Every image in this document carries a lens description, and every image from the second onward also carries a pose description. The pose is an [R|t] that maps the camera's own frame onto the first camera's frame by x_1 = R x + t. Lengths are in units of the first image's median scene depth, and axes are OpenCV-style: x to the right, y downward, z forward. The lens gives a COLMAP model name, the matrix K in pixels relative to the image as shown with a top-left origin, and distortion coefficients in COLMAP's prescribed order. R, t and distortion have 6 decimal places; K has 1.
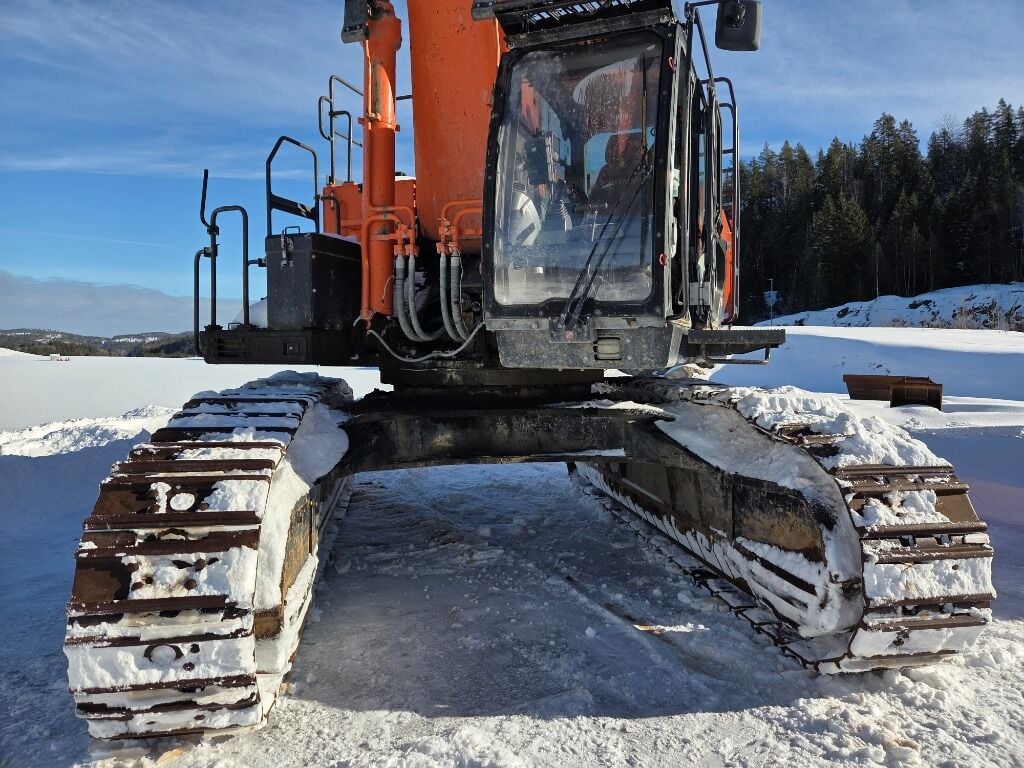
lens RADIAL K [[692.3, 0, 513.3], [0, 692.3, 380.2], [0, 0, 1]] dist [0.089292, -0.076189]
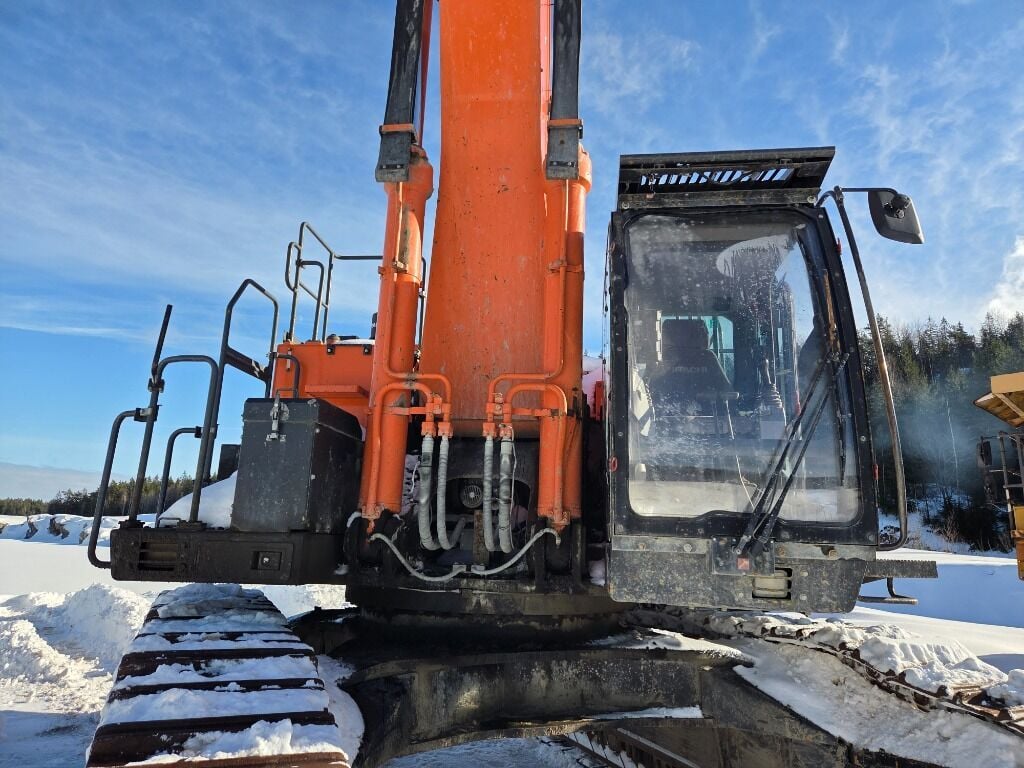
lens RADIAL K [[692.3, 0, 513.3], [0, 692.3, 380.2], [0, 0, 1]] dist [0.089292, -0.076189]
pose [[0.967120, 0.087478, 0.238800, -0.261602], [-0.022787, 0.965010, -0.261220, -0.041139], [-0.253296, 0.247190, 0.935274, 0.249075]]
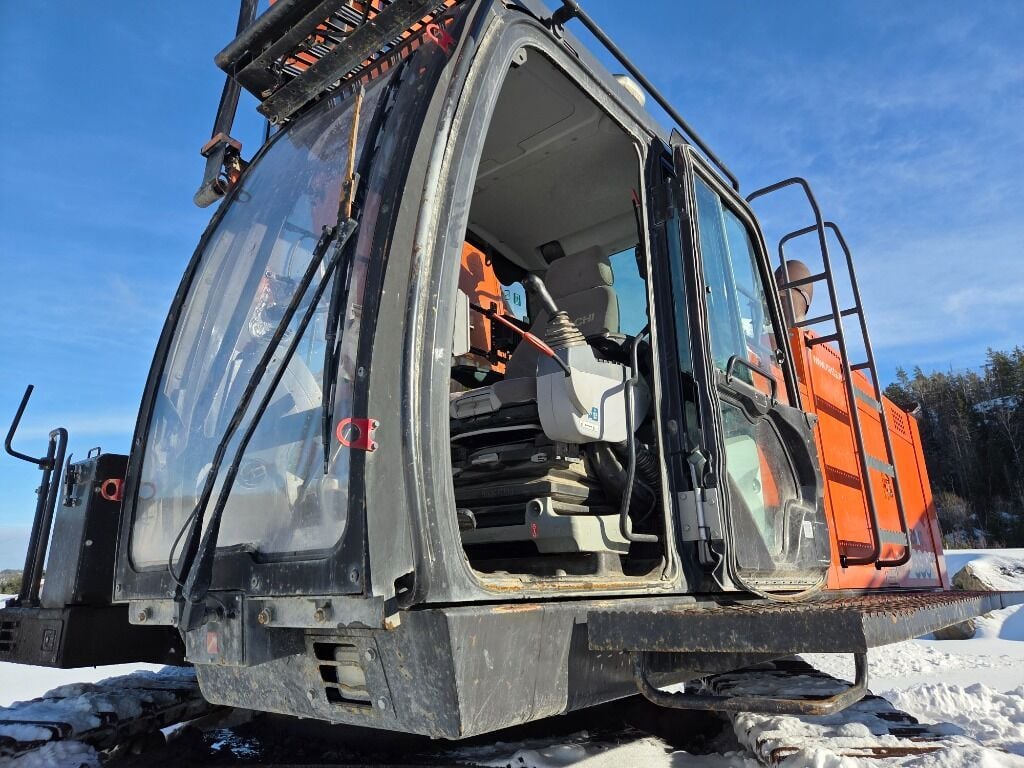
lens RADIAL K [[692.3, 0, 513.3], [0, 692.3, 380.2], [0, 0, 1]] dist [0.089292, -0.076189]
pose [[0.945177, -0.106586, -0.308673, 0.291465], [0.001065, 0.946235, -0.323478, -0.058489], [0.326556, 0.305415, 0.894474, 0.494608]]
